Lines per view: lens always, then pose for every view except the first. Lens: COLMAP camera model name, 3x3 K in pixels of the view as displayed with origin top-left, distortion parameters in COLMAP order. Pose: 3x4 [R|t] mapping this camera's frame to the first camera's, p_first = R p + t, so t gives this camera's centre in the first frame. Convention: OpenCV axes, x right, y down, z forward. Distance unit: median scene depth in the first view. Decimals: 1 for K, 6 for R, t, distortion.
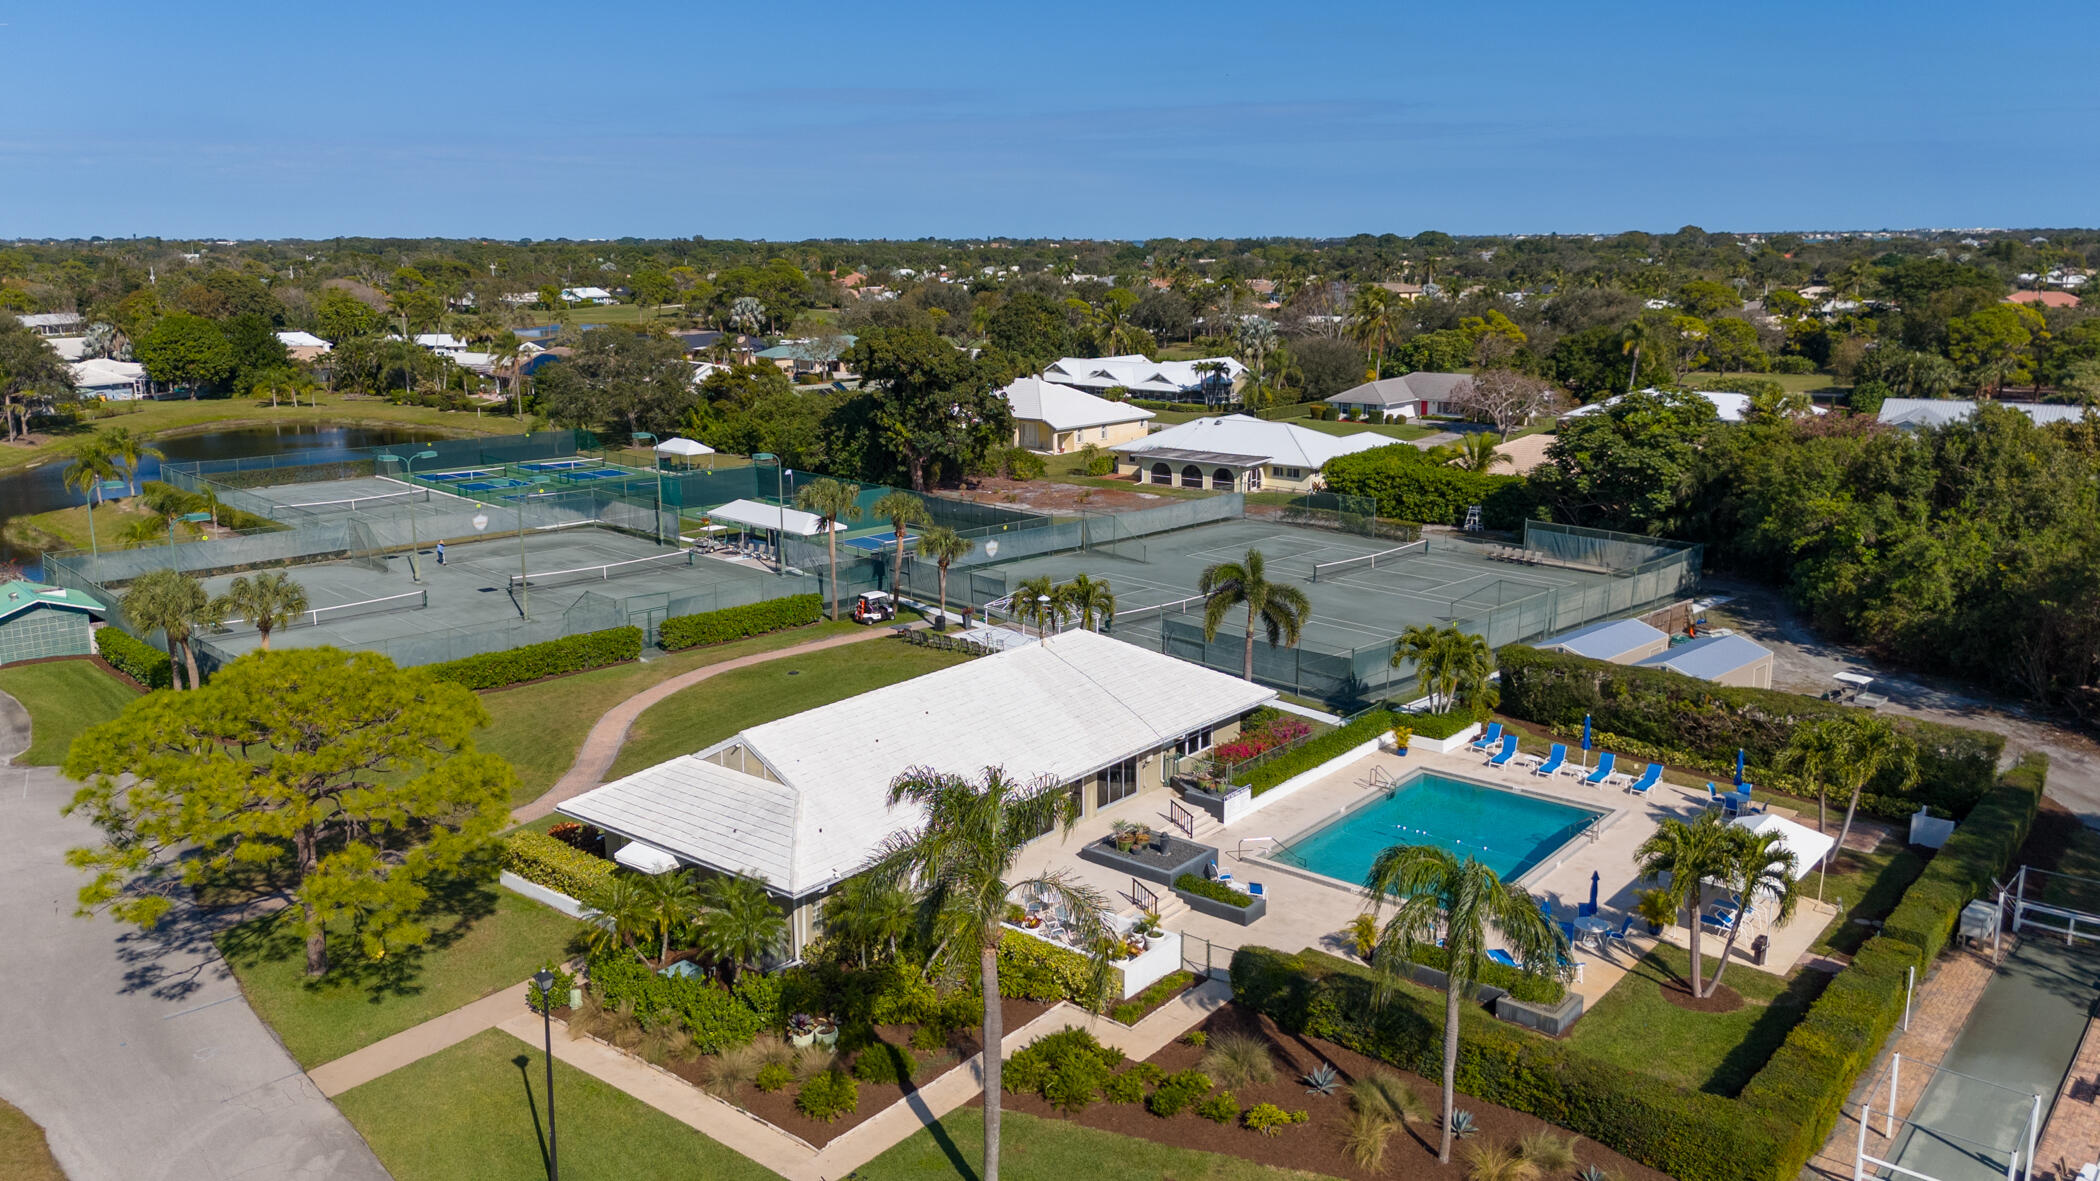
lens RADIAL K [[1598.1, 0, 1050.0], [0, 1598.1, 590.5], [0, 0, 1]] dist [0.074759, -0.094908]
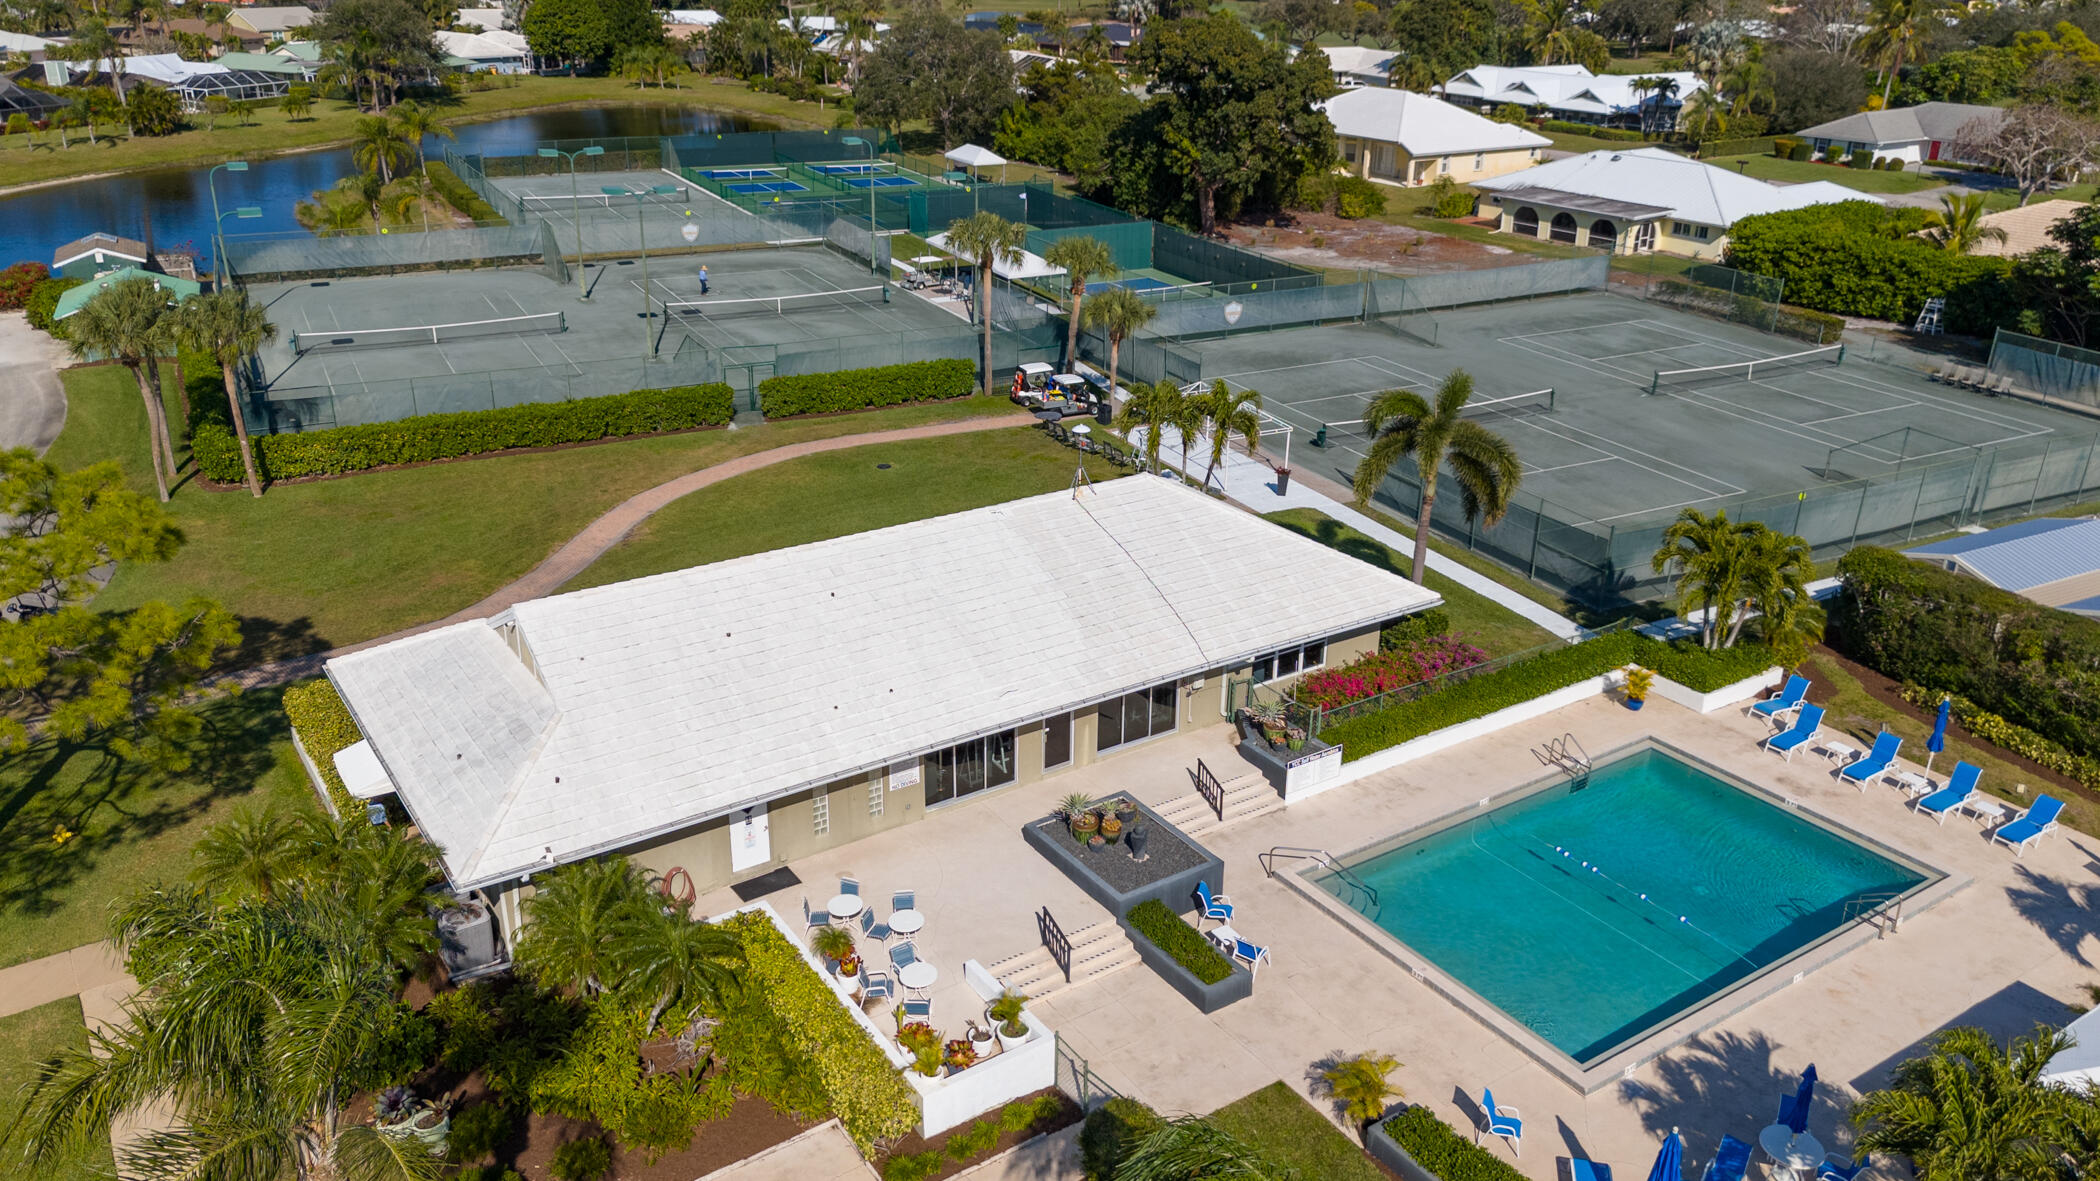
lens RADIAL K [[1567.0, 0, 1046.6], [0, 1567.0, 619.2], [0, 0, 1]] dist [0.044862, -0.047314]
pose [[0.955268, 0.133057, -0.264117, 0.087897], [-0.078618, 0.975191, 0.206933, -0.027496], [0.285099, -0.176912, 0.942030, 0.184855]]
